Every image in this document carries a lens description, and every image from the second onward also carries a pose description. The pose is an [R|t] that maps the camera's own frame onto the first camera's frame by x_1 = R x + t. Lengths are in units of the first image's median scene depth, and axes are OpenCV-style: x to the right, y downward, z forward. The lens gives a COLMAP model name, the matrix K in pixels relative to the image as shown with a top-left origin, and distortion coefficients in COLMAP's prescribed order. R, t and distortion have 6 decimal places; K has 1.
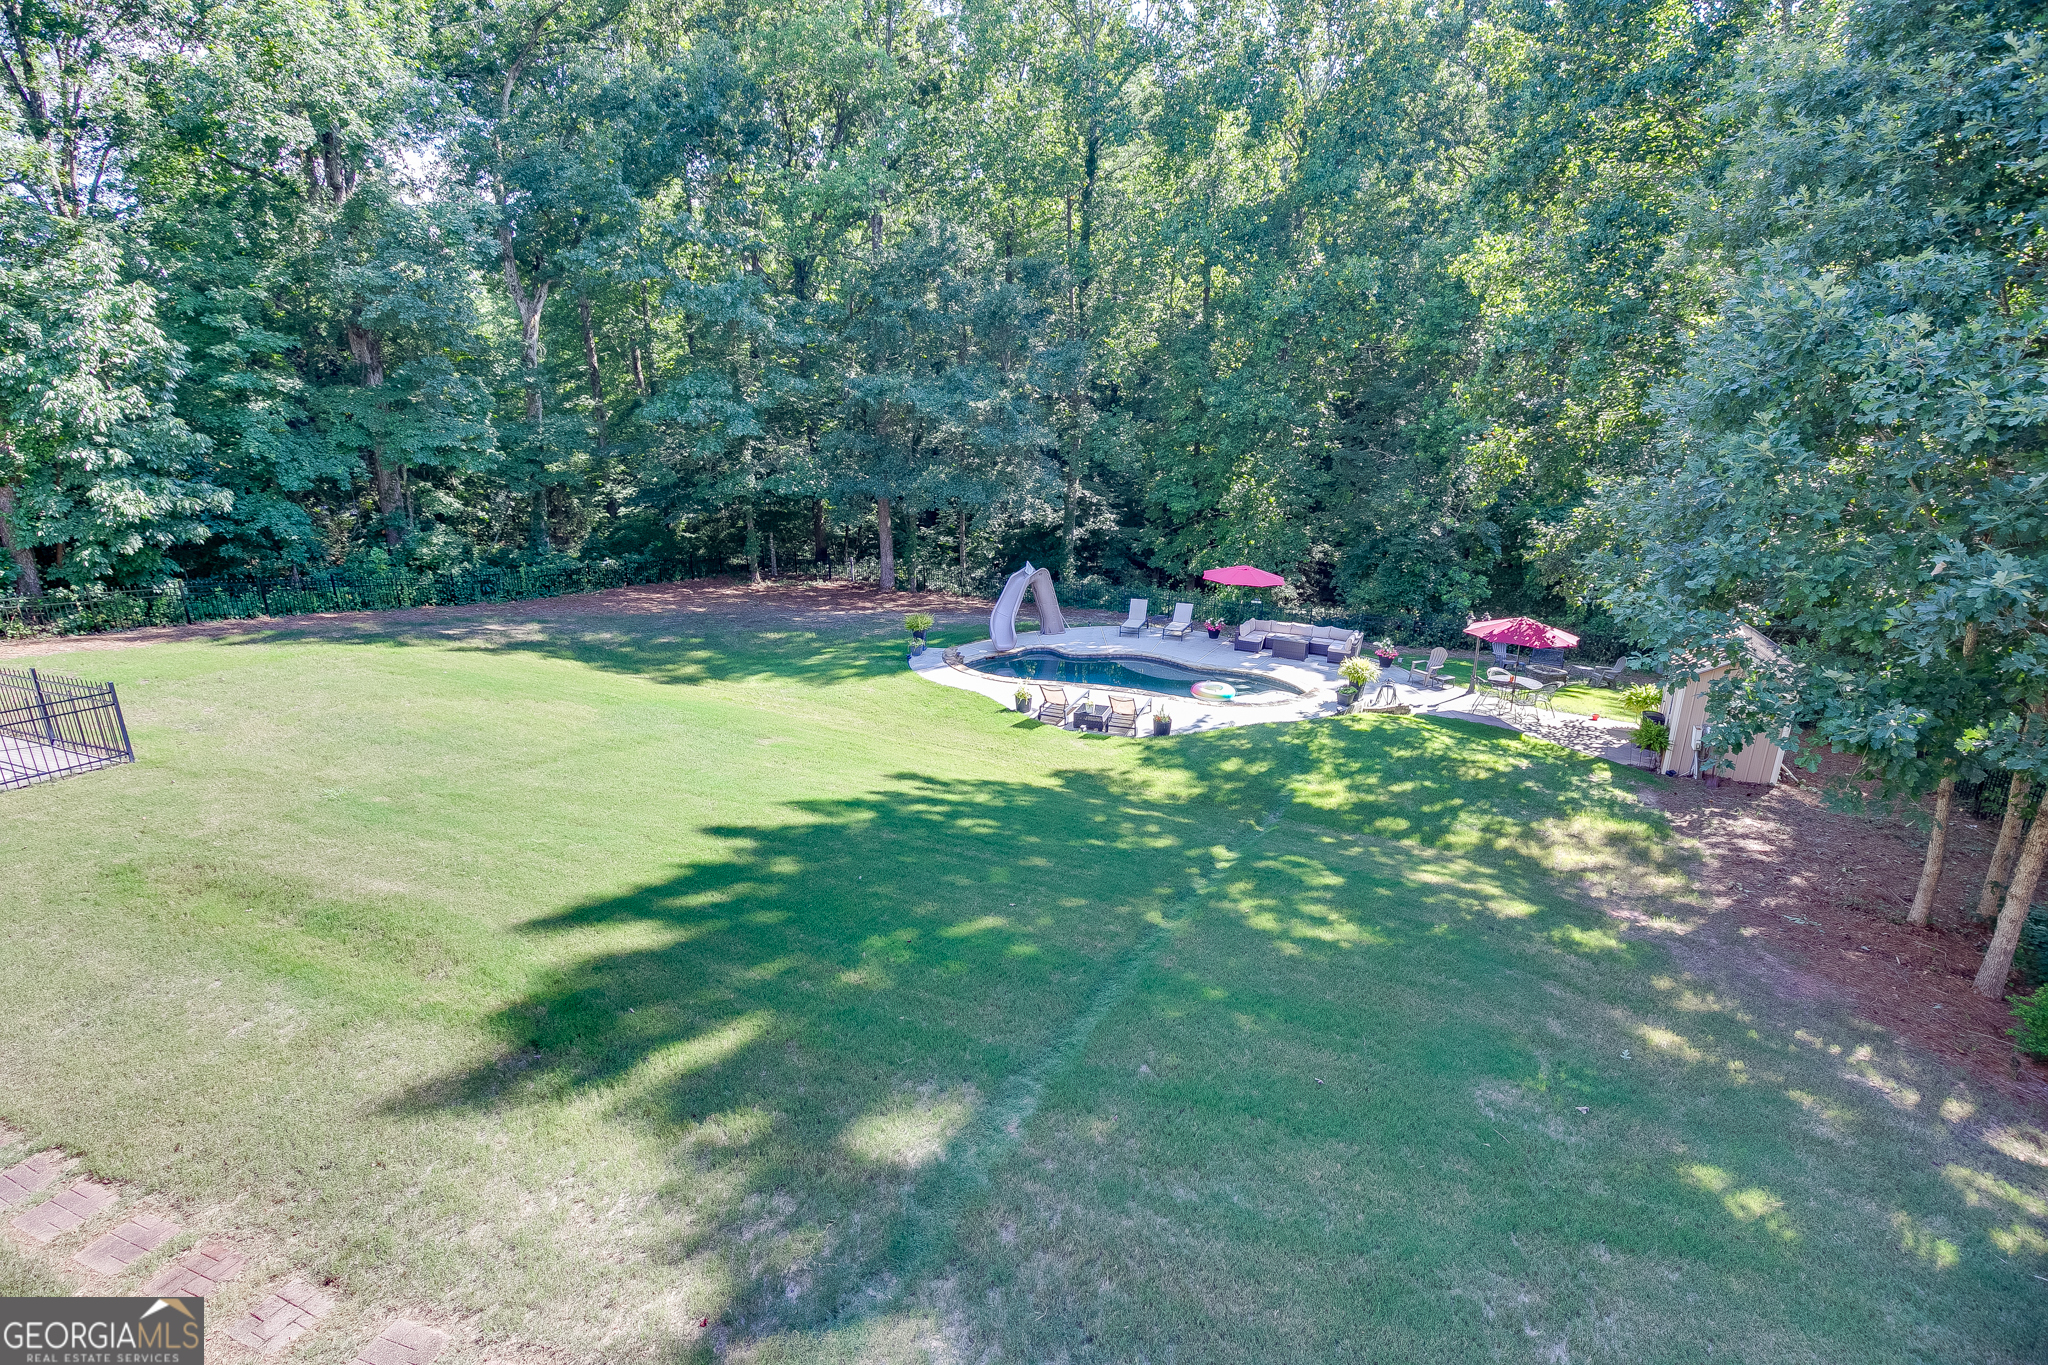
lens RADIAL K [[936.0, 0, 1018.3], [0, 936.0, 675.8], [0, 0, 1]] dist [-0.033583, 0.004401]
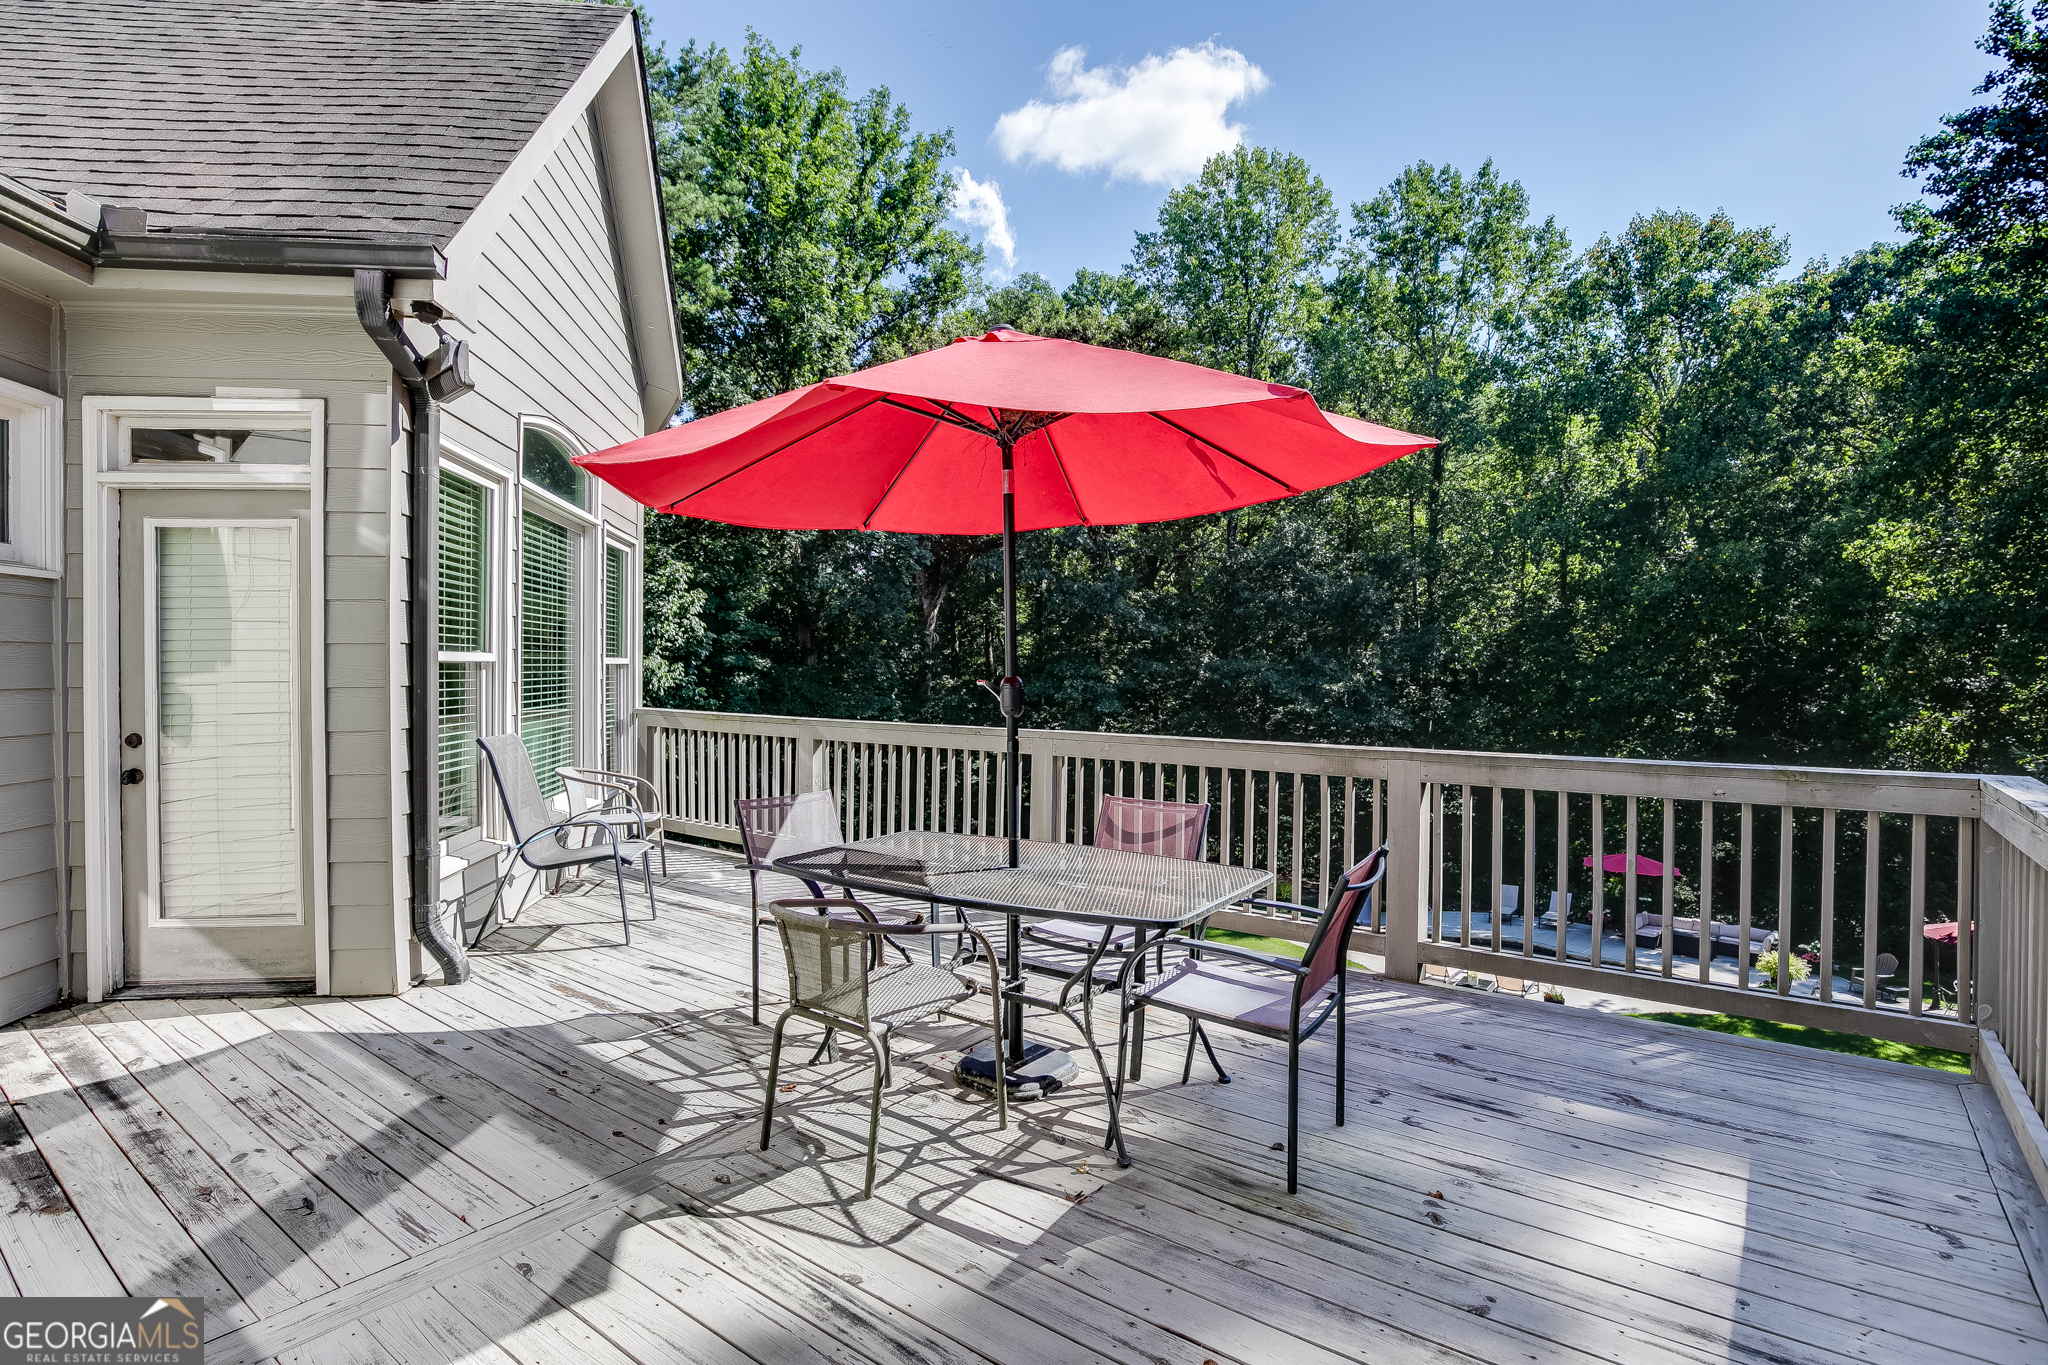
lens RADIAL K [[1034.5, 0, 1017.0], [0, 1034.5, 671.0], [0, 0, 1]] dist [-0.019079, 0.000478]
pose [[0.959144, 0.002201, -0.282911, -0.050006], [-0.085563, 0.955400, -0.282649, 0.044141], [0.269671, 0.295308, 0.916554, -0.143321]]
